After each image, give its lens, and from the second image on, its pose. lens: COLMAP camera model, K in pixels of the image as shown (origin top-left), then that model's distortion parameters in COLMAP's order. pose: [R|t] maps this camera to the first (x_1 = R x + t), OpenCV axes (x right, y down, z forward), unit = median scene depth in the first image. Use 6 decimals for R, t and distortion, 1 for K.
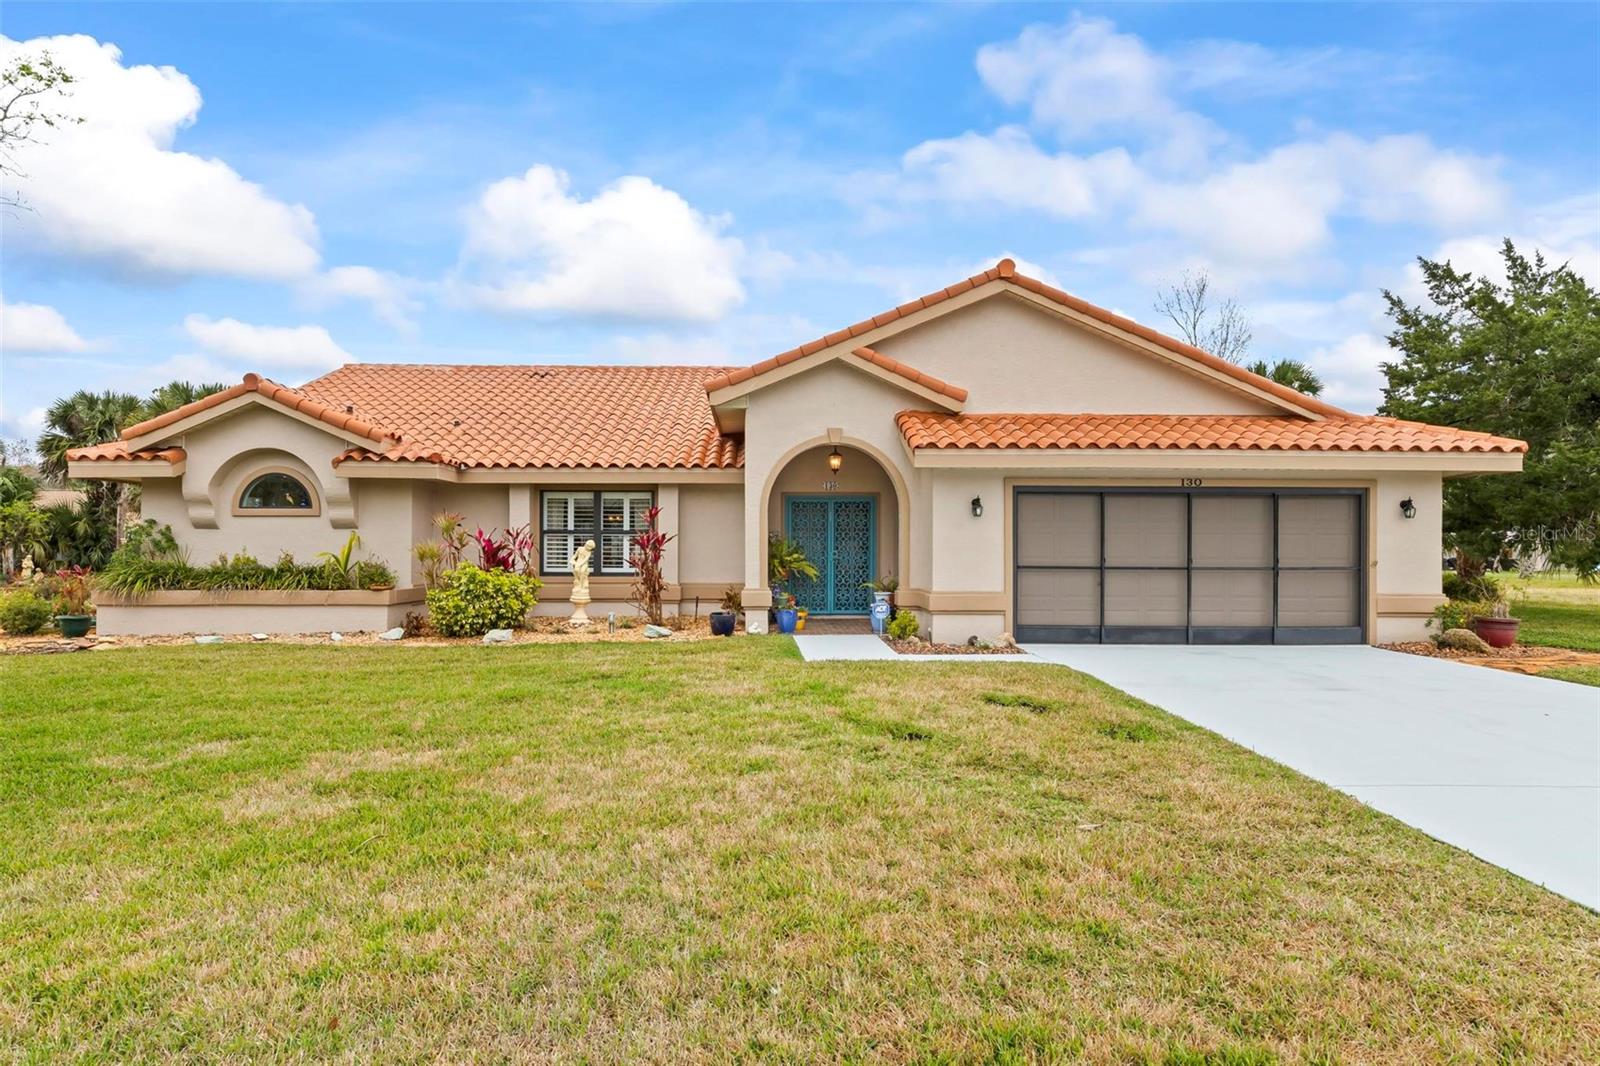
lens RADIAL K [[875.4, 0, 801.5], [0, 875.4, 536.9], [0, 0, 1]] dist [0.007063, 0.001170]
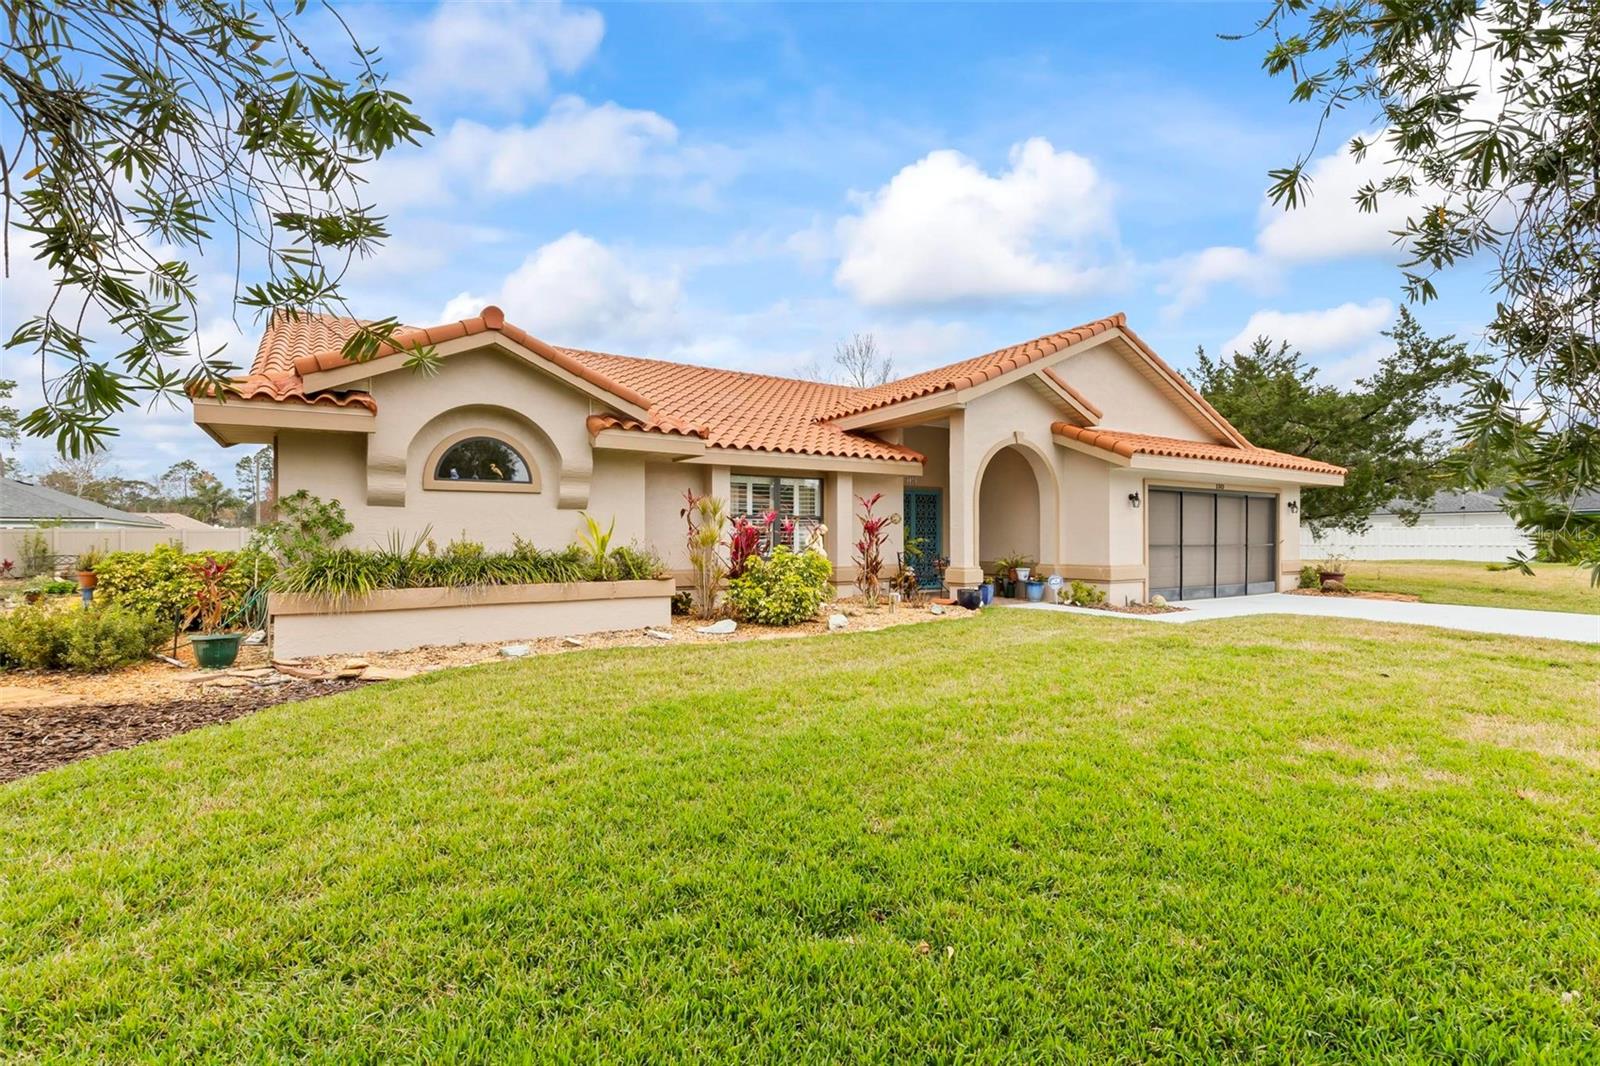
lens RADIAL K [[723.3, 0, 801.5], [0, 723.3, 531.5], [0, 0, 1]] dist [-0.000179, 0.001388]
pose [[0.855945, 0.000952, 0.517066, -0.707382], [-0.002930, 0.999991, 0.003009, 0.009886], [-0.517059, -0.004090, 0.855940, 0.300585]]
